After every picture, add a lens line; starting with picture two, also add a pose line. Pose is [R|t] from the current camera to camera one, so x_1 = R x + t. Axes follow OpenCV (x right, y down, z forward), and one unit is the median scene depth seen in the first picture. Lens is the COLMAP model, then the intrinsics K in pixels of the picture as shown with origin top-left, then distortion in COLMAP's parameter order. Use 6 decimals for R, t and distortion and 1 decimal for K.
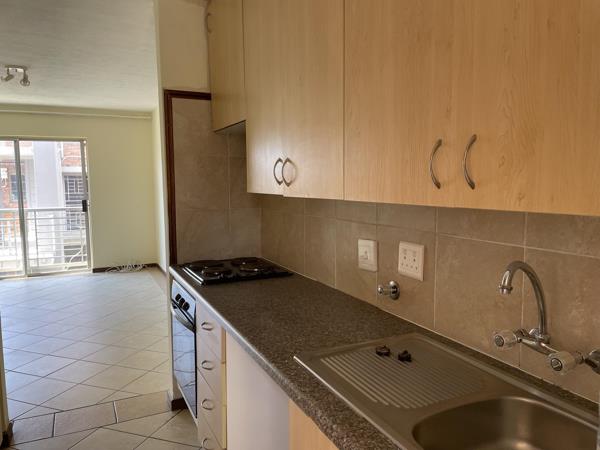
lens RADIAL K [[441.1, 0, 301.4], [0, 441.1, 222.7], [0, 0, 1]] dist [0.005979, 0.000887]
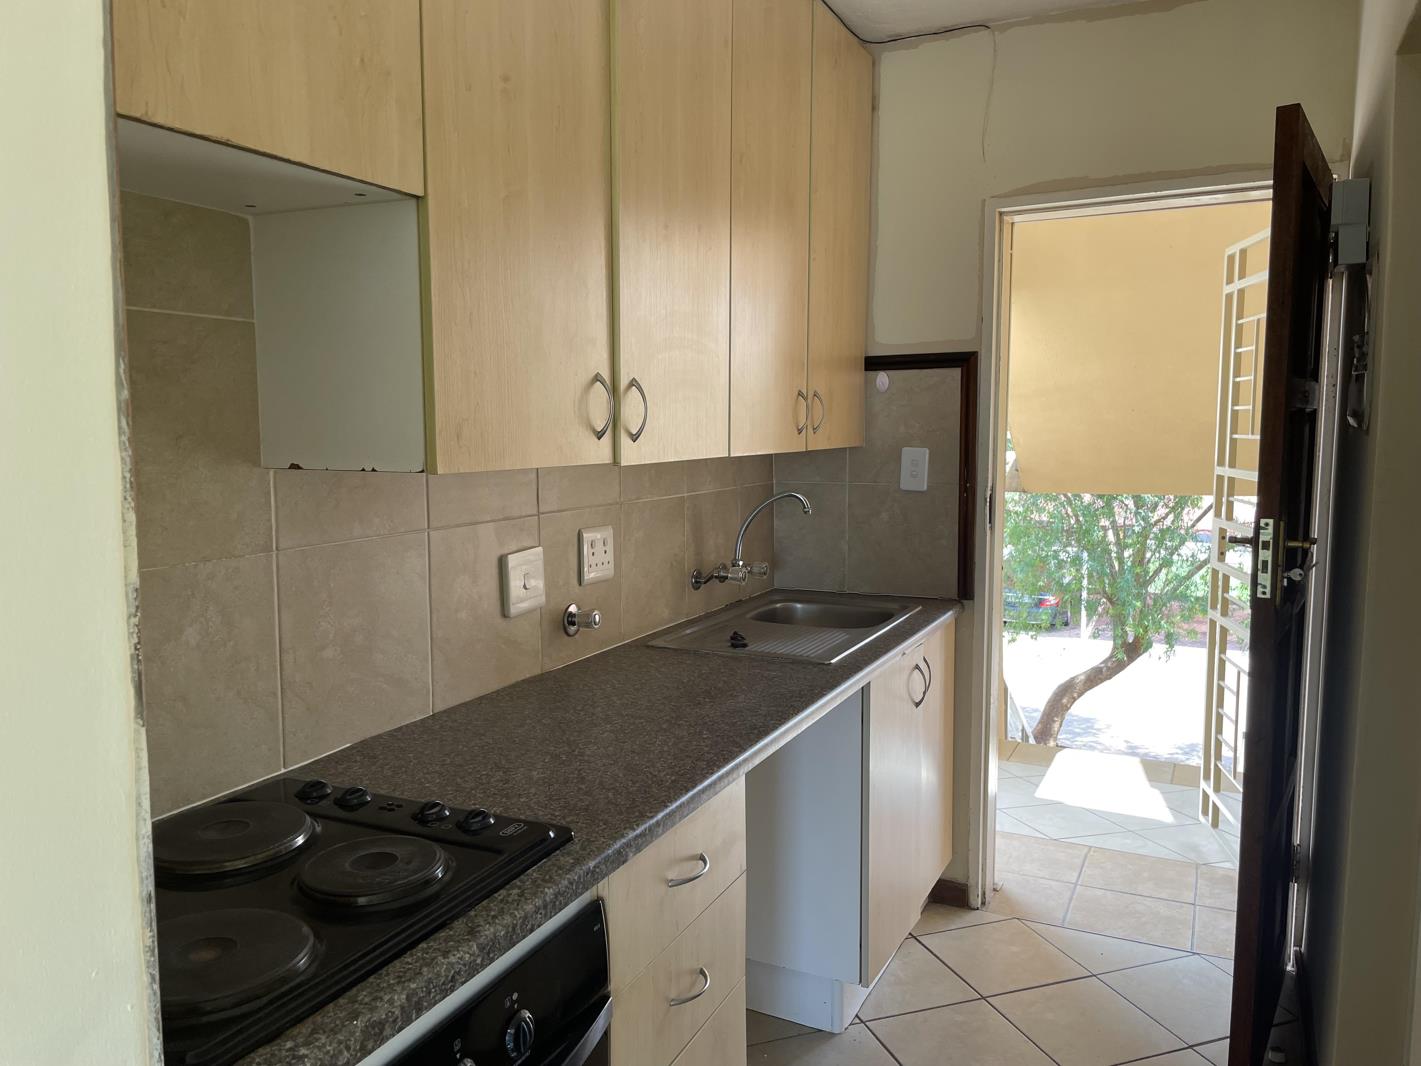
lens RADIAL K [[1044.6, 0, 713.9], [0, 1044.6, 527.6], [0, 0, 1]] dist [0.005979, 0.000887]
pose [[-0.618362, -0.073992, 0.782402, -0.630339], [0.077177, 0.985029, 0.154150, -0.105419], [-0.782095, 0.155704, -0.603394, 1.090610]]
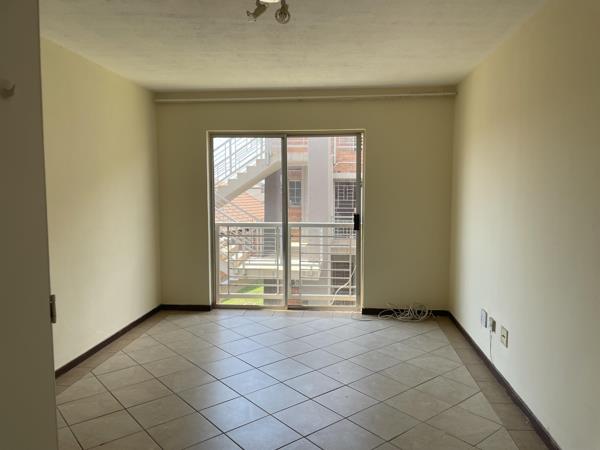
lens RADIAL K [[441.1, 0, 301.4], [0, 441.1, 222.7], [0, 0, 1]] dist [0.005979, 0.000887]
pose [[0.843687, 0.046201, -0.534844, -0.173815], [-0.054072, 0.998537, 0.000959, -0.033376], [0.534106, 0.028111, 0.844950, 0.324465]]
